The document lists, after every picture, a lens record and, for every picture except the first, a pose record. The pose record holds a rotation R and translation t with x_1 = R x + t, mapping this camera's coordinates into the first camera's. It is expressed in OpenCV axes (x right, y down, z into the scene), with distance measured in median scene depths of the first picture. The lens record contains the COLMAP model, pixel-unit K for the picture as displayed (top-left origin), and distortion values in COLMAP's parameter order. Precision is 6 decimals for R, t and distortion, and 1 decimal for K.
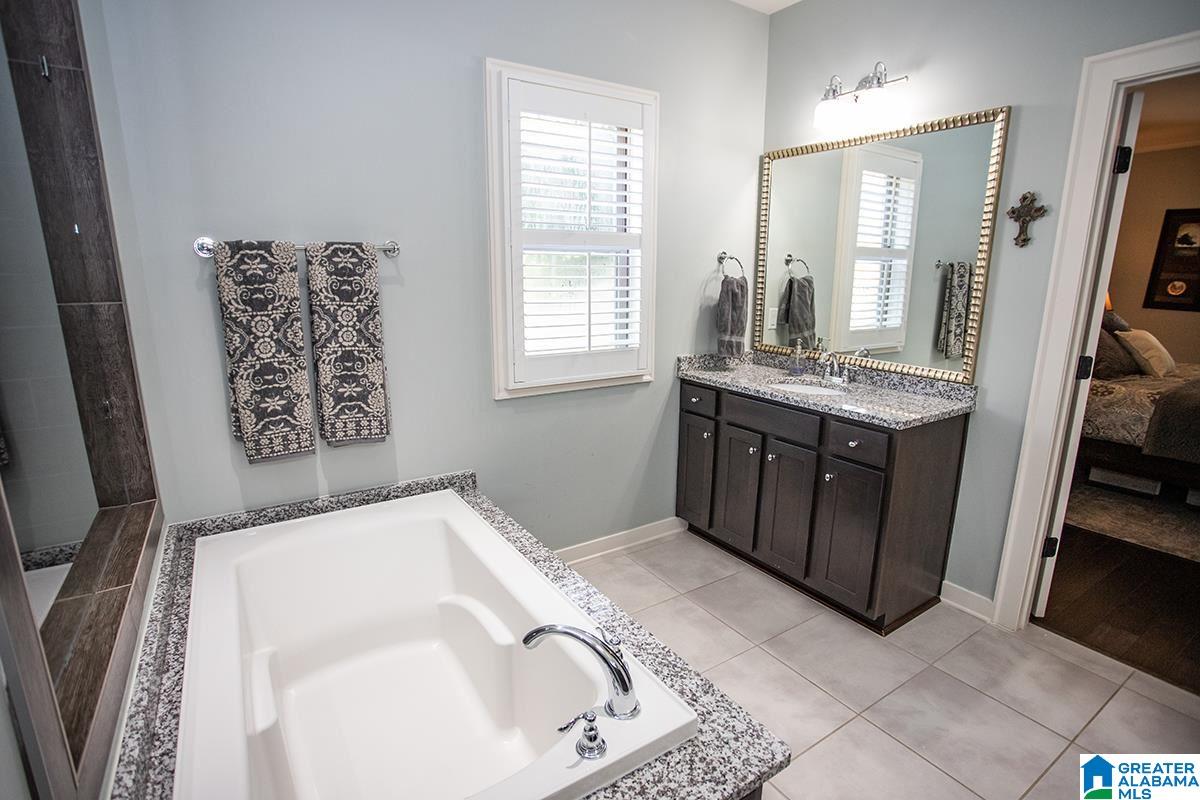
lens RADIAL K [[587.6, 0, 603.4], [0, 587.6, 401.2], [0, 0, 1]] dist [-0.056765, 0.015694]
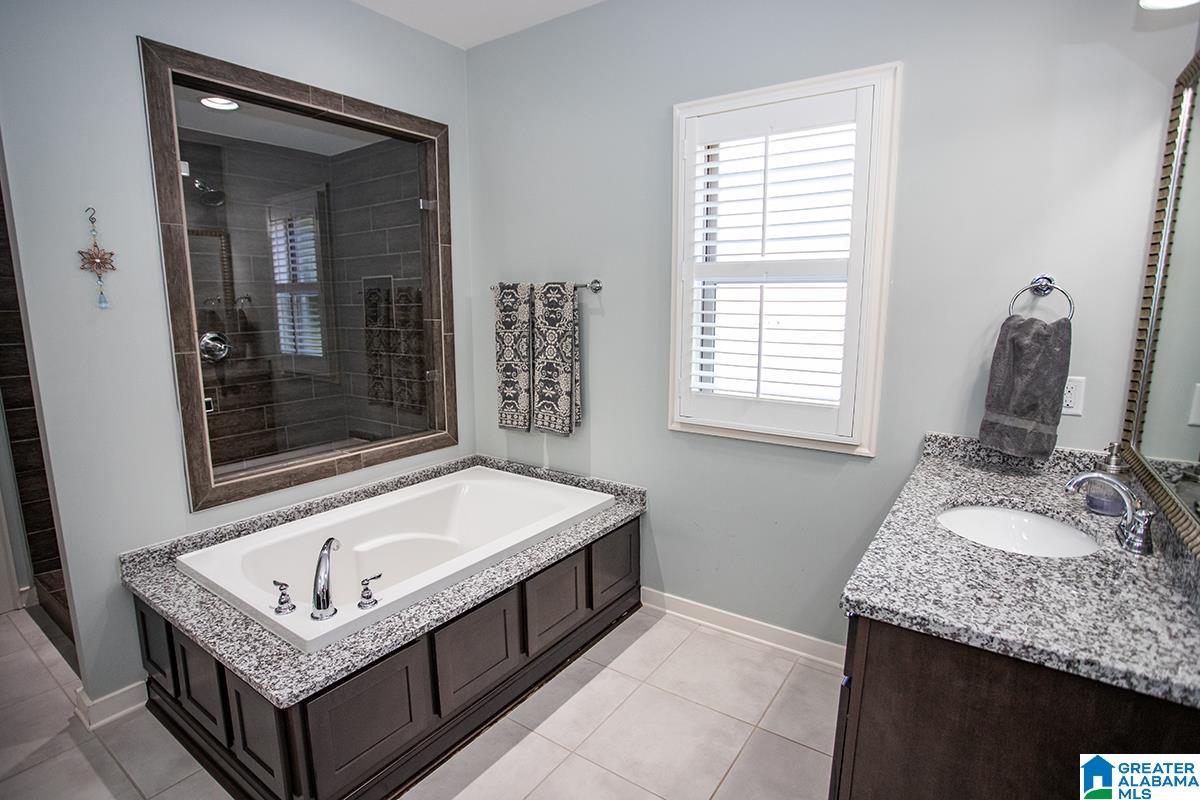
lens RADIAL K [[587.6, 0, 589.3], [0, 587.6, 400.0], [0, 0, 1]] dist [-0.056765, 0.015694]
pose [[0.386200, 0.150128, -0.910116, 0.829122], [-0.202267, 0.976436, 0.075237, -0.121147], [0.899965, 0.155030, 0.407466, 0.535484]]
